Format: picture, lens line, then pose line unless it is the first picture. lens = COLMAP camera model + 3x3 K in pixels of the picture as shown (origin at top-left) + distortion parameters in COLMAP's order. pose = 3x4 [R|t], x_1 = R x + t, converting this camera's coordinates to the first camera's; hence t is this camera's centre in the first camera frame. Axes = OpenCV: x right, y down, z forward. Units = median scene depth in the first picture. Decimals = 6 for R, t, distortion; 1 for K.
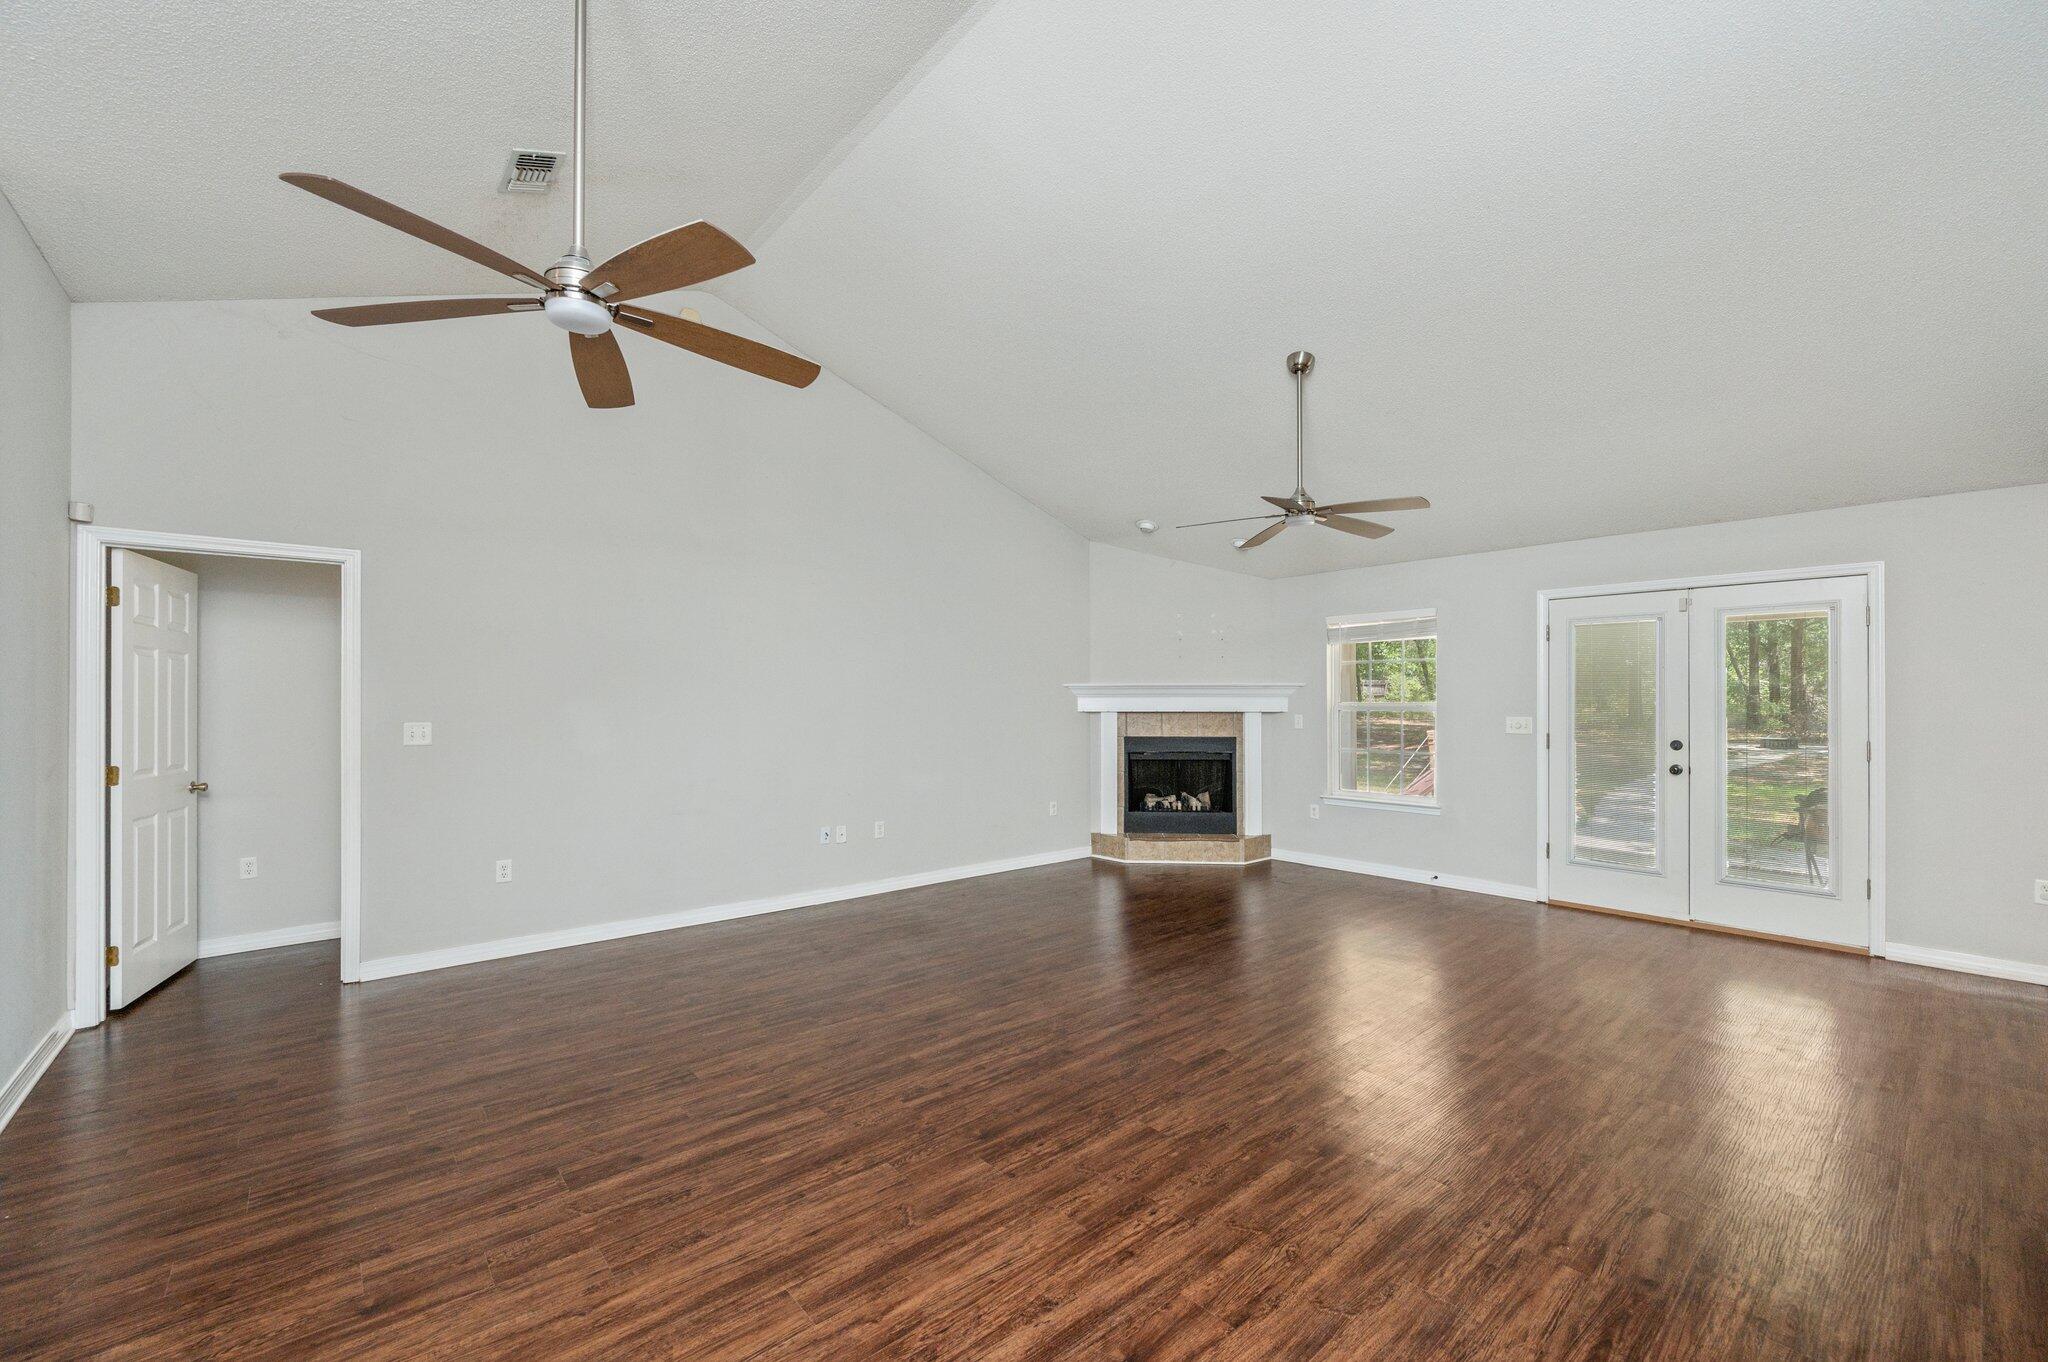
lens RADIAL K [[823.8, 0, 1047.1], [0, 823.8, 701.1], [0, 0, 1]] dist [-0.006826, -0.000069]
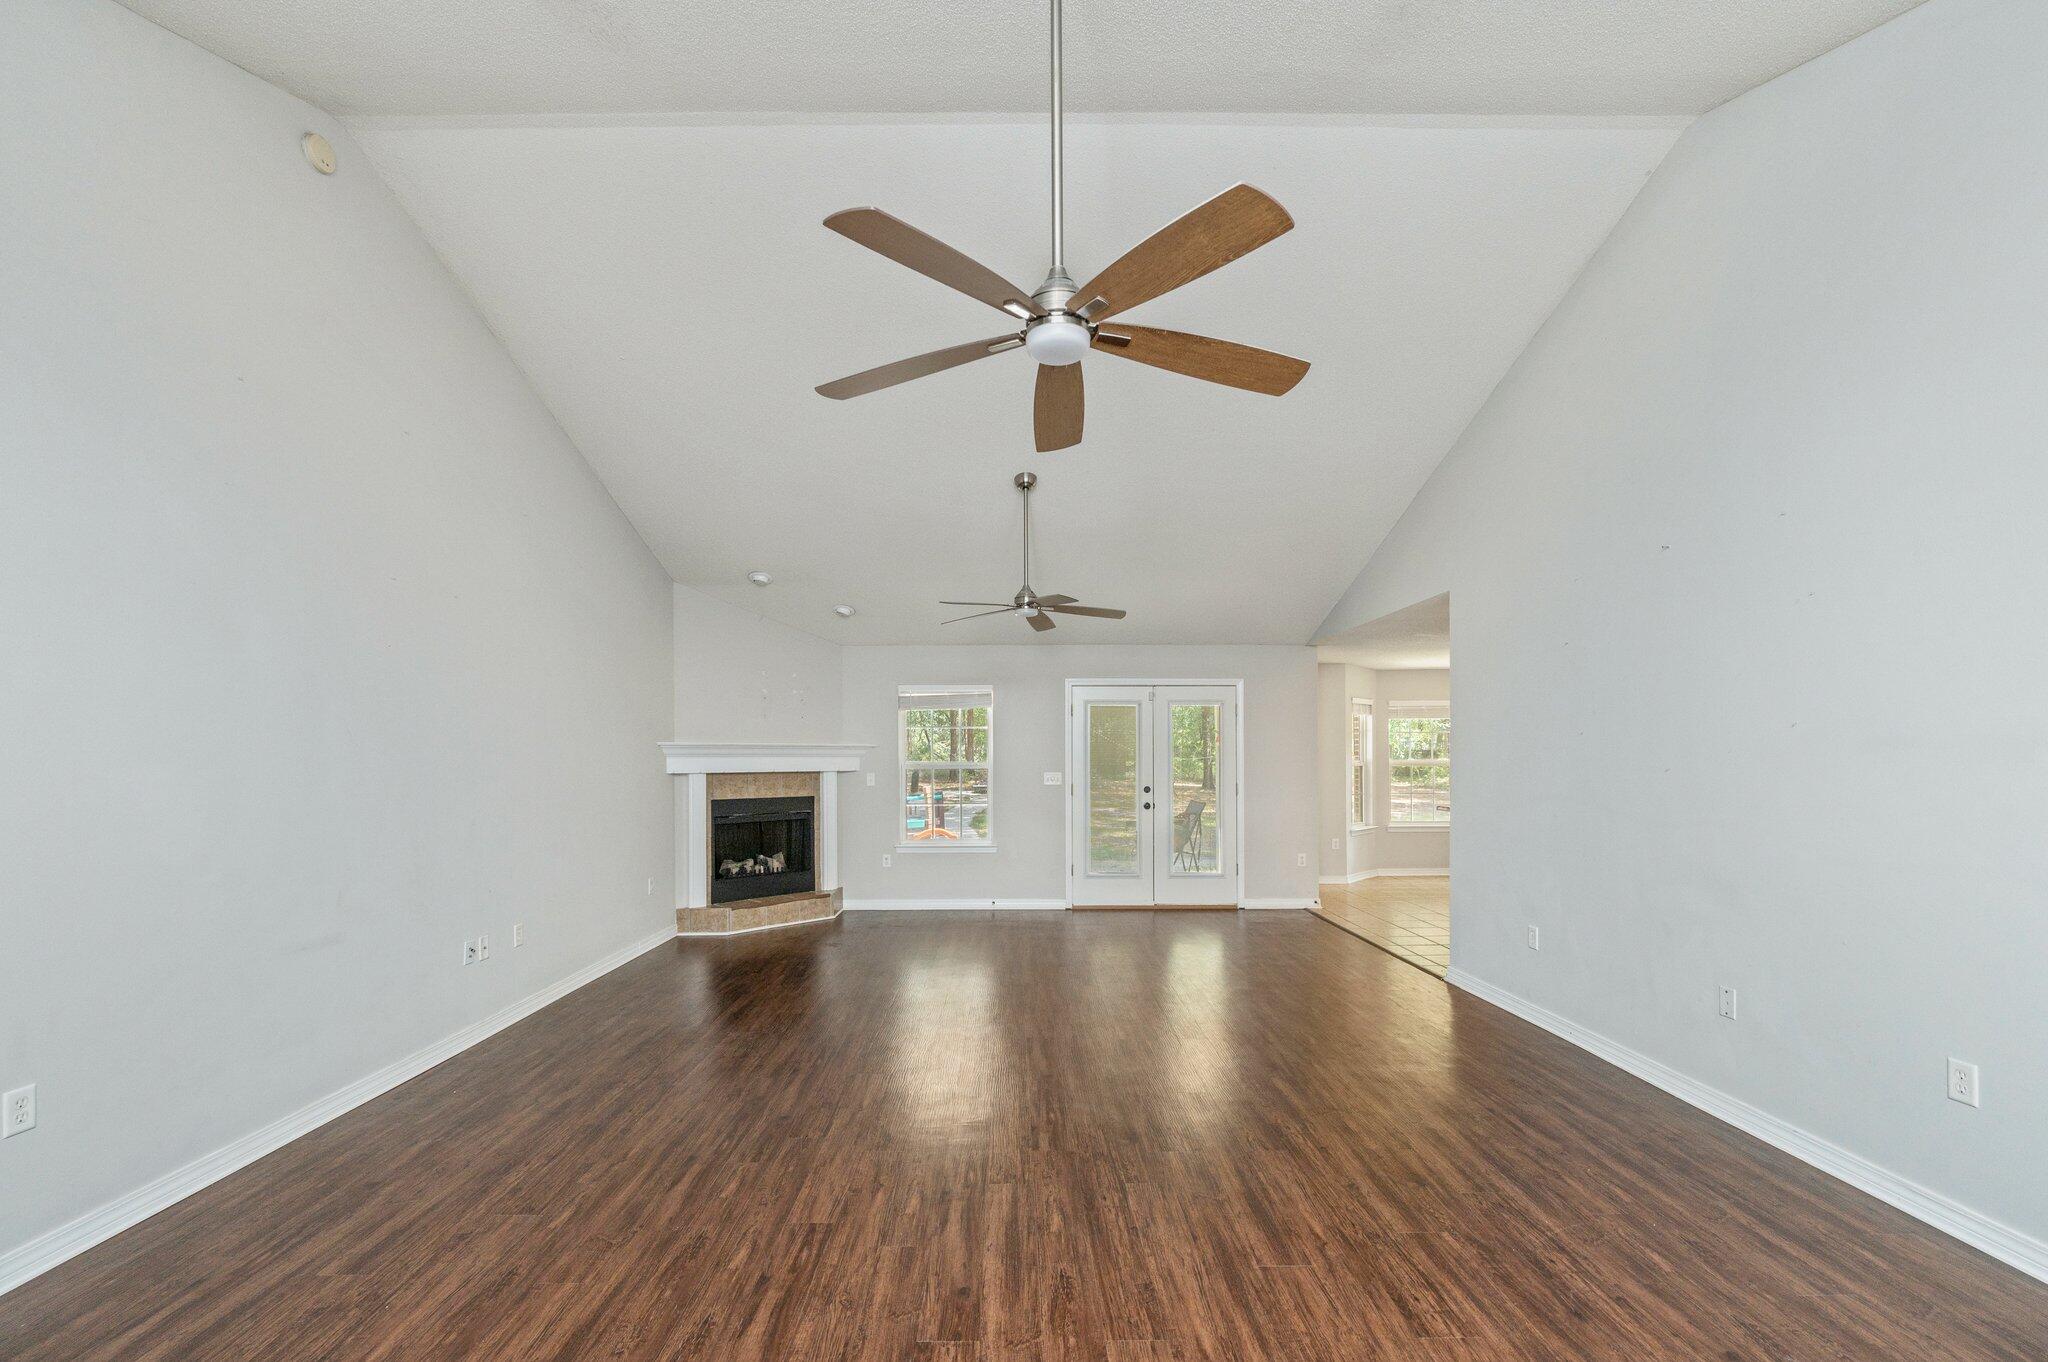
lens RADIAL K [[823.8, 0, 1031.5], [0, 823.8, 761.5], [0, 0, 1]] dist [-0.006826, -0.000069]
pose [[0.656331, -0.004761, 0.754458, -0.515051], [0.002084, 0.999988, 0.004497, -0.005291], [-0.754470, -0.001379, 0.656333, 0.171314]]
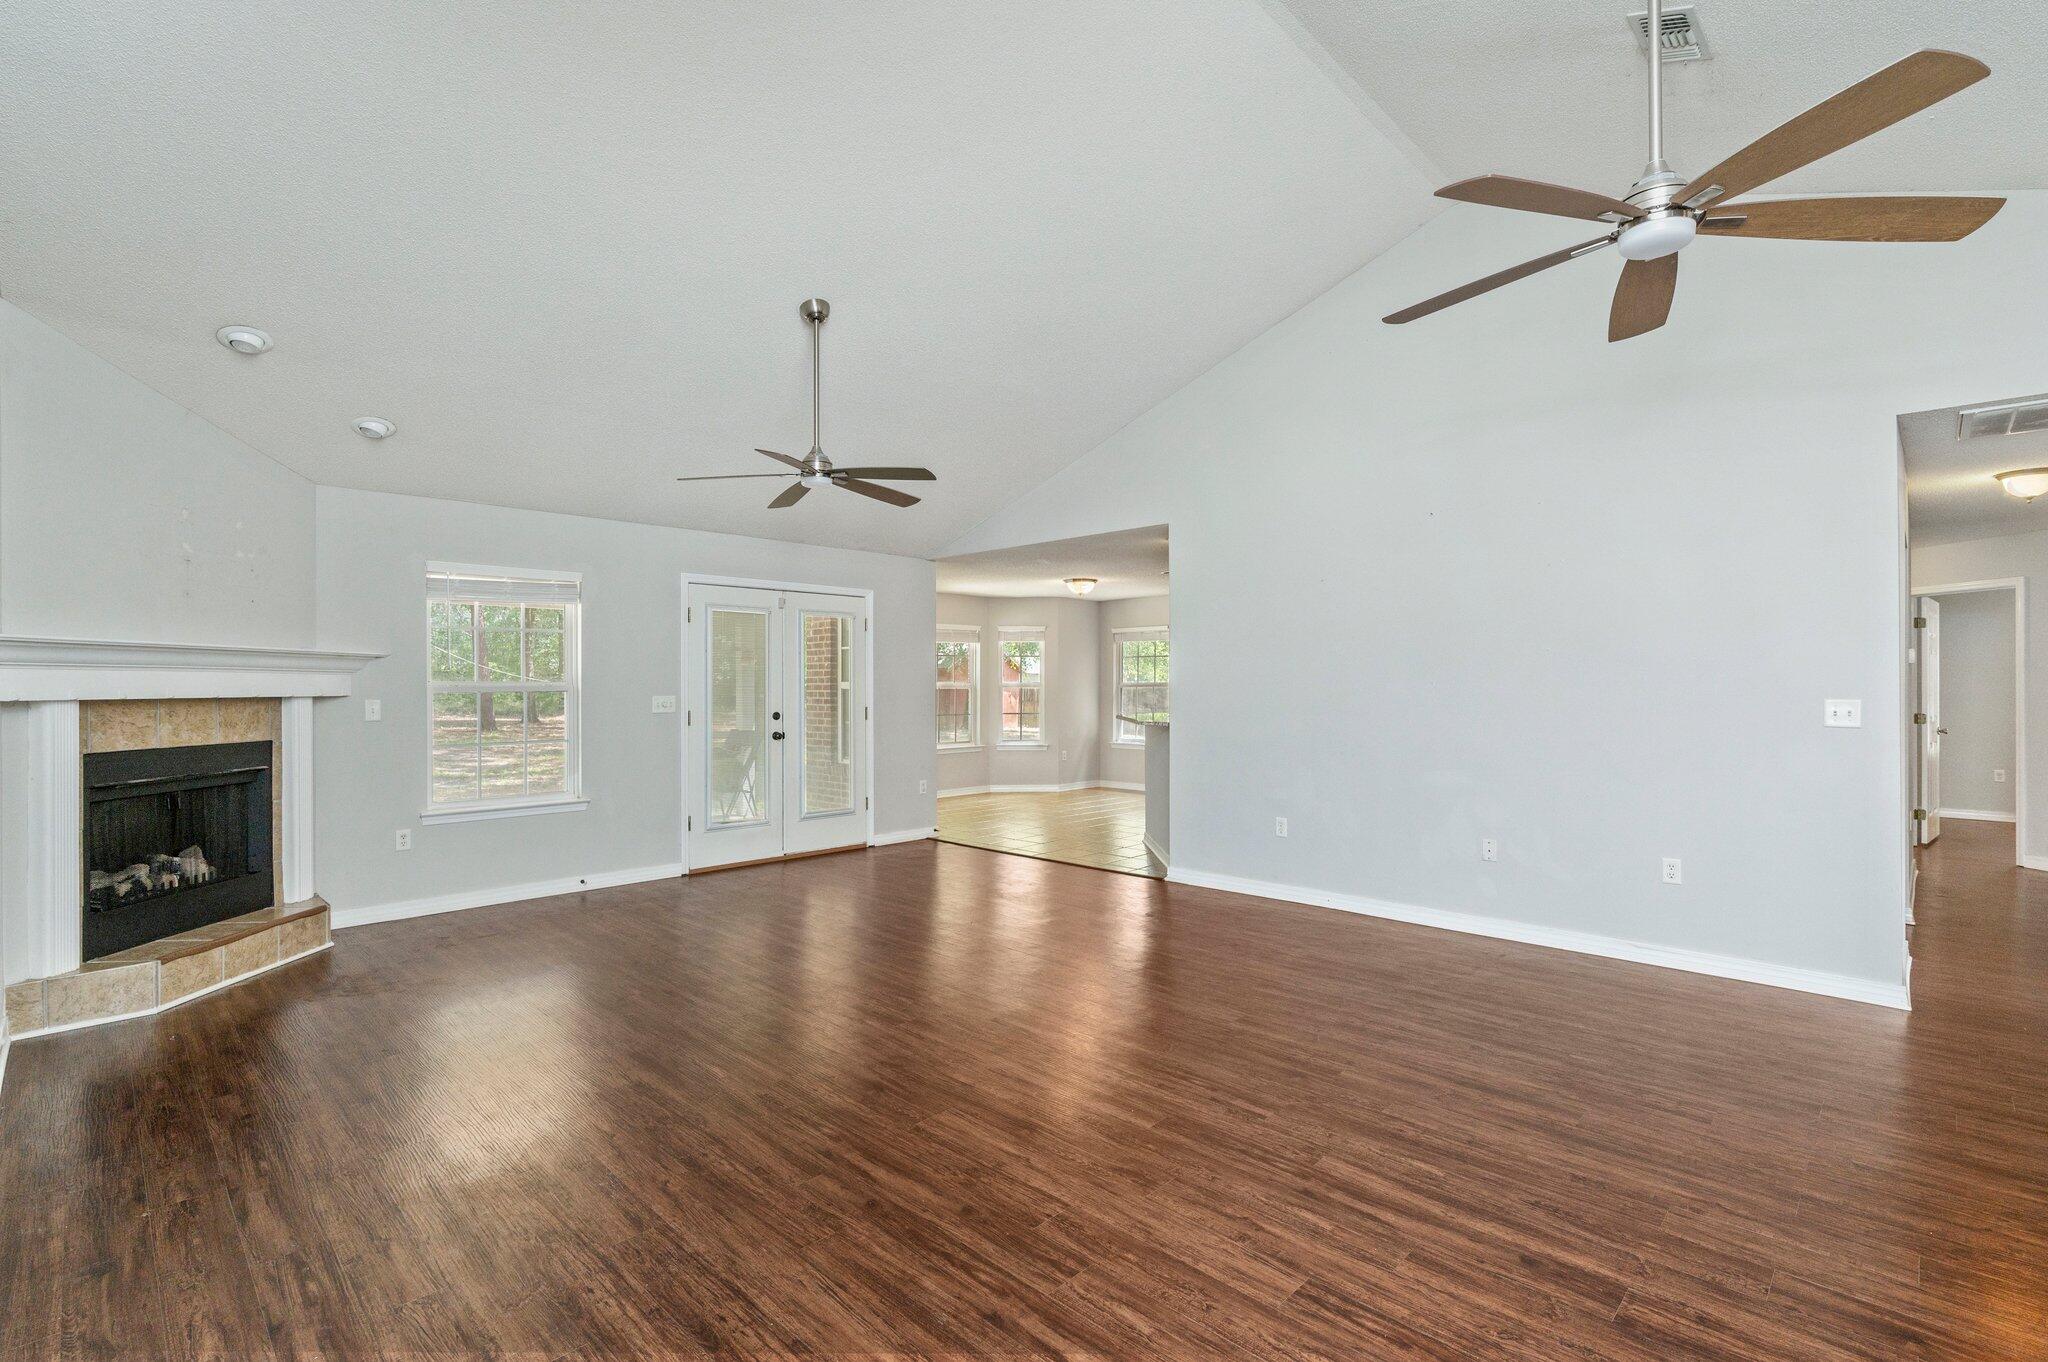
lens RADIAL K [[901.9, 0, 1025.4], [0, 901.9, 684.7], [0, 0, 1]] dist [-0.004577, 0.000519]
pose [[-0.051314, 0.000154, 0.998683, -0.611375], [0.002135, 0.999998, -0.000044, 0.007527], [-0.998680, 0.002129, -0.051314, 0.701002]]
